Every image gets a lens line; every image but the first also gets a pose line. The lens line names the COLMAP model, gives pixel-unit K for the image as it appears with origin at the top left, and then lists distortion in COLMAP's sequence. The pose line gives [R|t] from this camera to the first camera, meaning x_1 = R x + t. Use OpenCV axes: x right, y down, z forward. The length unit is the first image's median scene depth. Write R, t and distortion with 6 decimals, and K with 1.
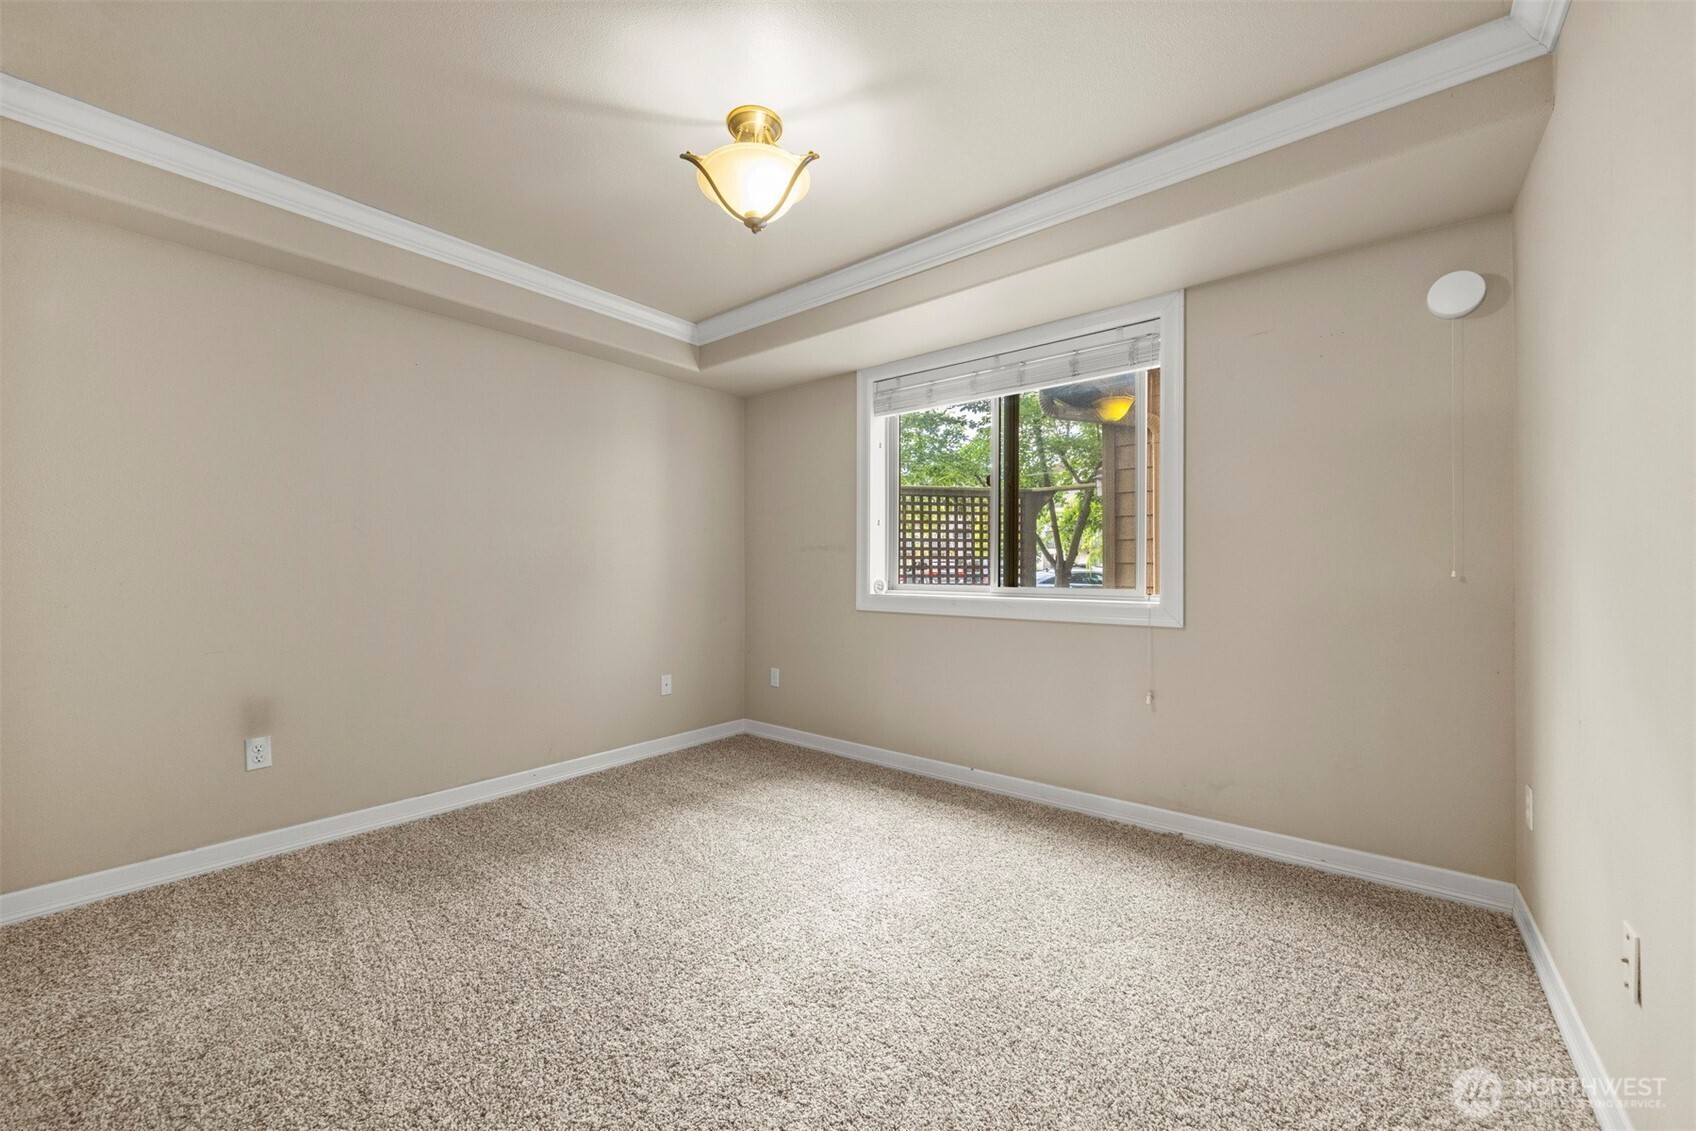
lens RADIAL K [[641.8, 0, 845.2], [0, 641.8, 564.8], [0, 0, 1]] dist [-0.003922, 0.000231]
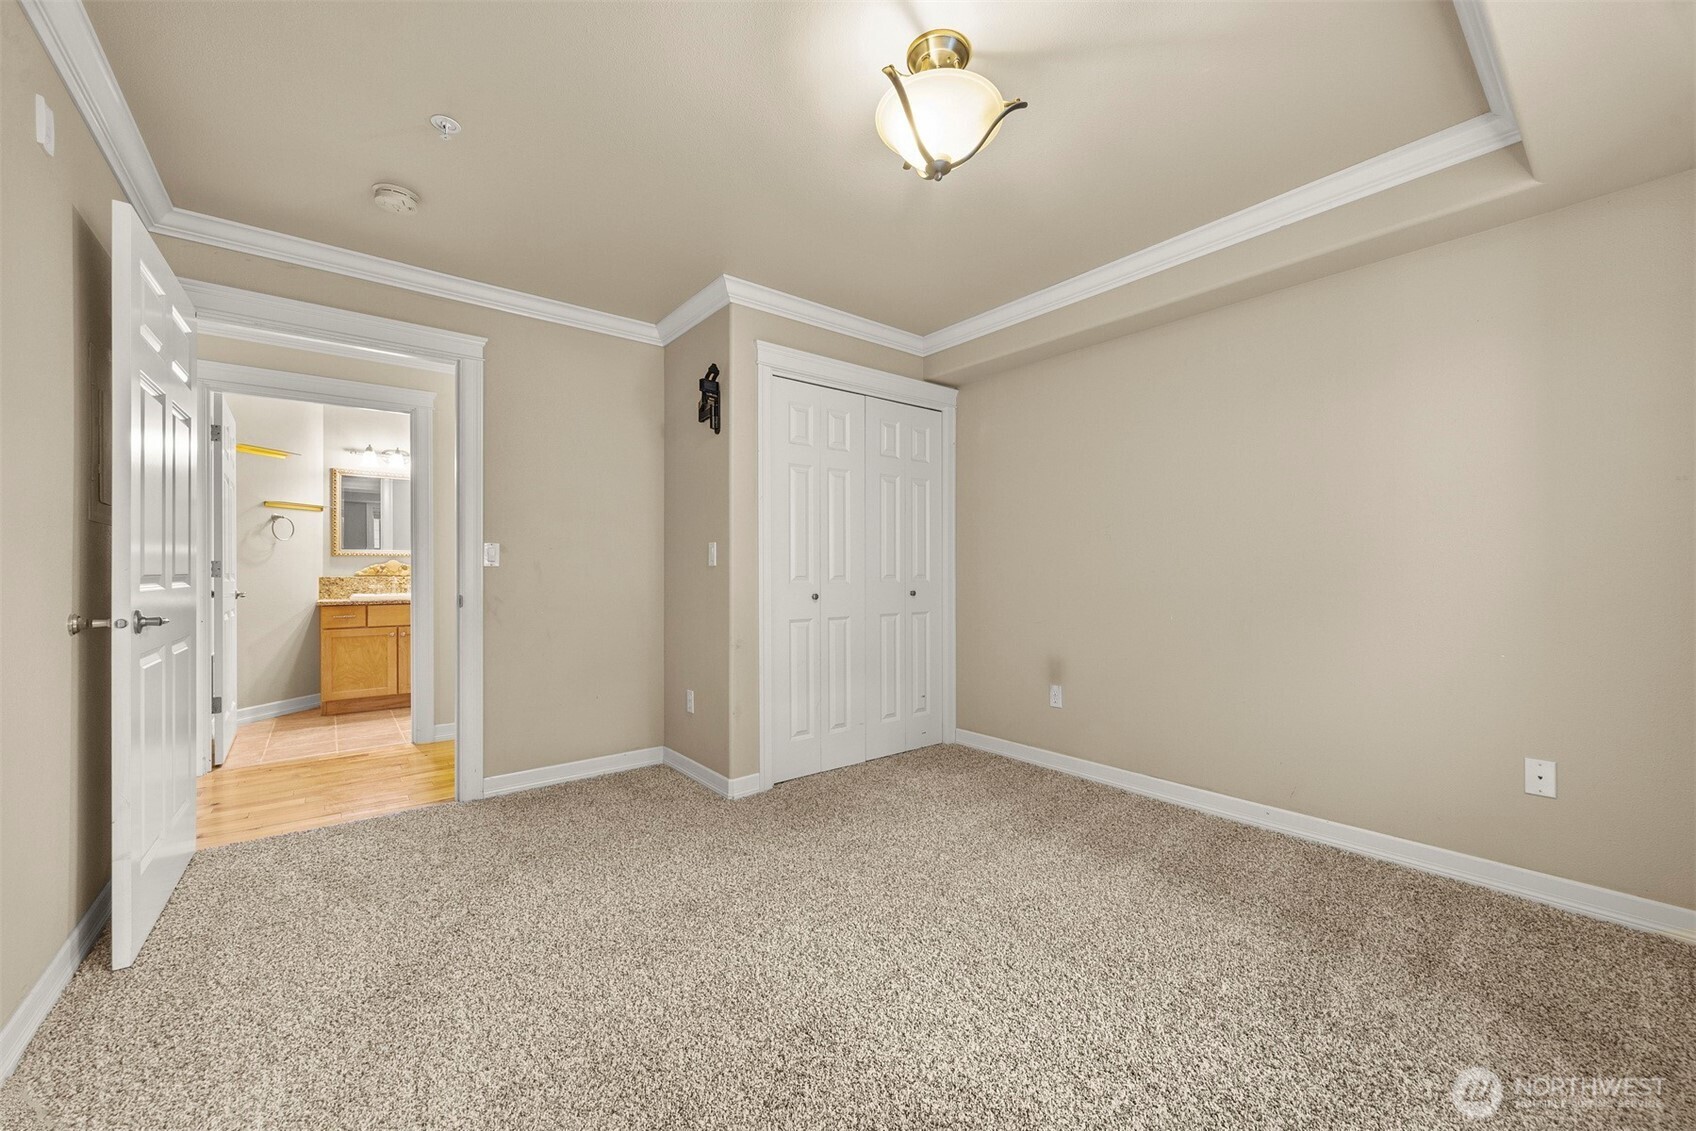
lens RADIAL K [[641.8, 0, 854.3], [0, 641.8, 569.5], [0, 0, 1]] dist [-0.003922, 0.000231]
pose [[-0.198131, -0.000747, -0.980175, 0.480397], [0.009380, 0.999952, -0.002658, 0.007635], [0.980131, -0.009721, -0.198114, 0.696771]]
